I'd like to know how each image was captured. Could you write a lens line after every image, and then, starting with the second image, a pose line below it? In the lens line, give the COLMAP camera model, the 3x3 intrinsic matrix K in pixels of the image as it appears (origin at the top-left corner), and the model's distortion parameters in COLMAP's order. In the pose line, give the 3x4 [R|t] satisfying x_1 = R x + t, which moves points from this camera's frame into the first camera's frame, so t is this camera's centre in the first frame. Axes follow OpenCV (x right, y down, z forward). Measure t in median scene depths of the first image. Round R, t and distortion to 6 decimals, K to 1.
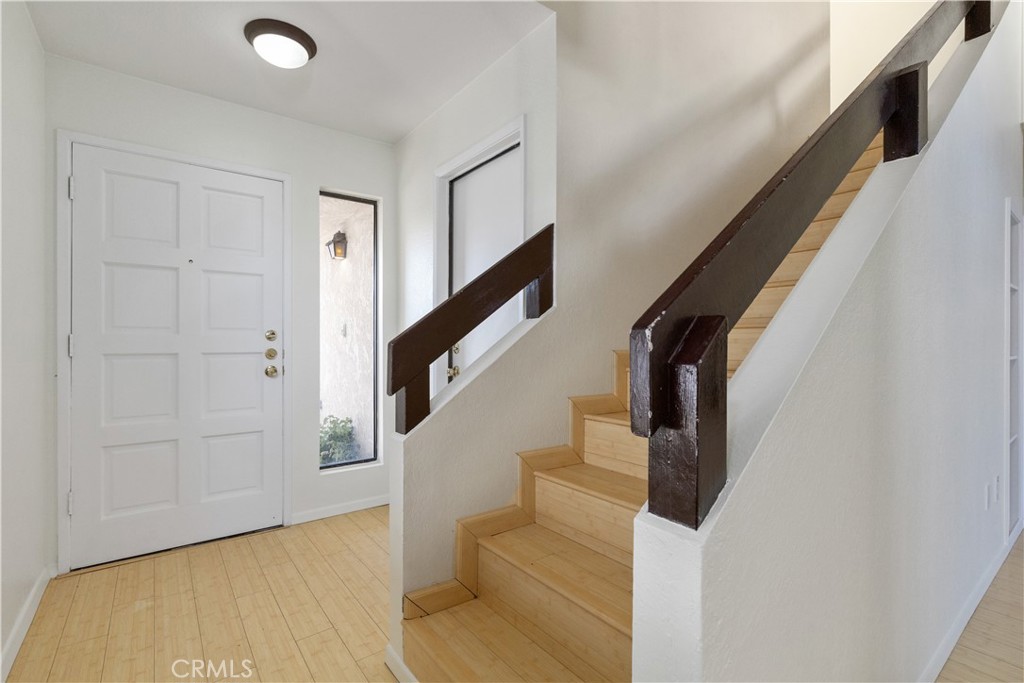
lens RADIAL K [[465.8, 0, 515.4], [0, 465.8, 345.1], [0, 0, 1]] dist [0.001536, 0.000106]
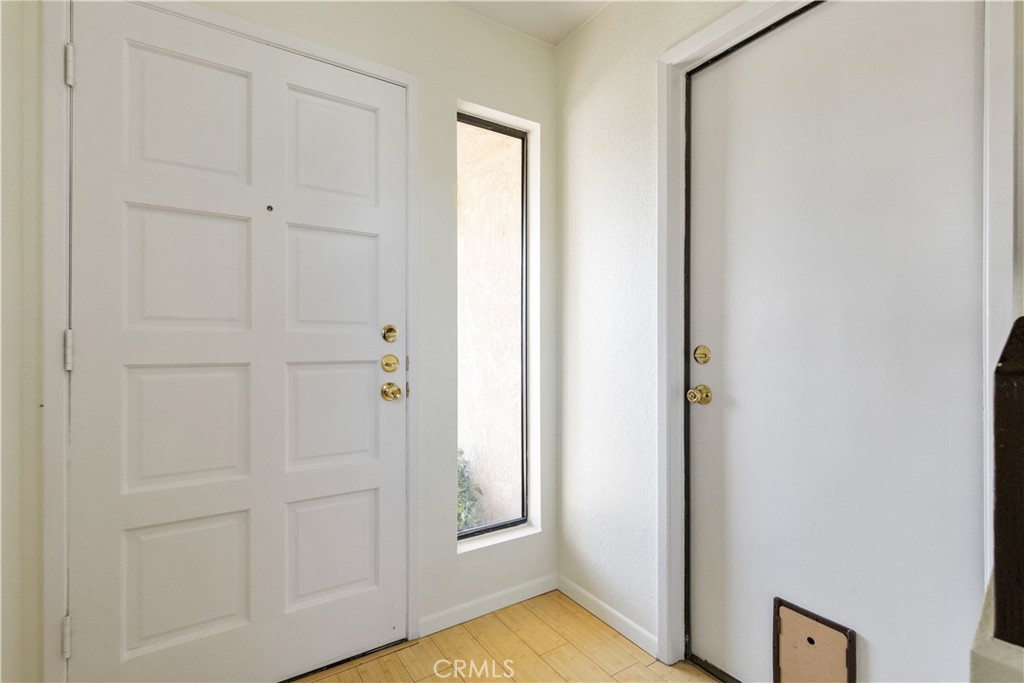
lens RADIAL K [[474.8, 0, 526.2], [0, 474.8, 347.1], [0, 0, 1]] dist [-0.000334, 0.000030]
pose [[0.998361, 0.000166, -0.057221, -0.312288], [-0.000213, 1.000000, -0.000817, -0.002295], [0.057221, 0.000828, 0.998361, 0.386902]]
